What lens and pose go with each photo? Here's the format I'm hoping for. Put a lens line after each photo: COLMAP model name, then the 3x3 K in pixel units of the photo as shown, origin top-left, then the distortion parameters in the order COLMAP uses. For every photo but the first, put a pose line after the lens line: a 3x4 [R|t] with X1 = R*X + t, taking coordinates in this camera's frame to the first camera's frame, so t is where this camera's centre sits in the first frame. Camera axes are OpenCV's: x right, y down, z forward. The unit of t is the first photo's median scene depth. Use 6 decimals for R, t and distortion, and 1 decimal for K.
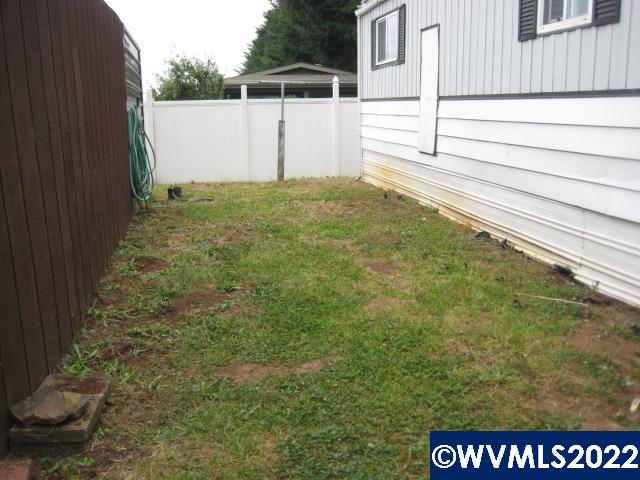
lens RADIAL K [[661.1, 0, 320.0], [0, 661.1, 240.0], [0, 0, 1]] dist [-0.173414, 0.221221]
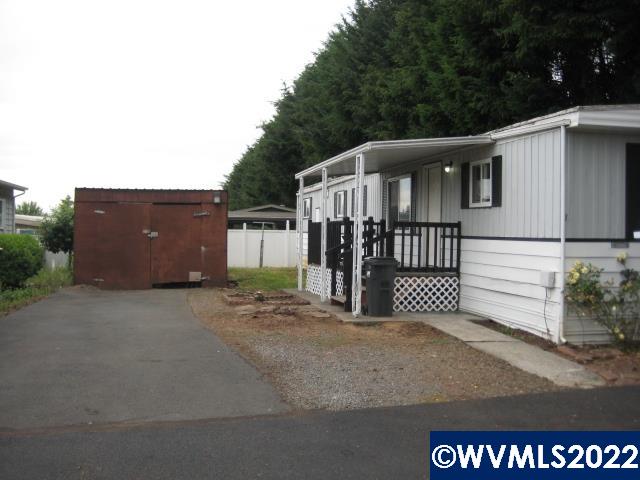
lens RADIAL K [[661.1, 0, 320.0], [0, 661.1, 240.0], [0, 0, 1]] dist [-0.173414, 0.221221]
pose [[0.998580, 0.022758, 0.048168, 0.026586], [-0.013434, 0.982515, -0.185699, 0.211704], [-0.051552, 0.184788, 0.981425, -1.105047]]
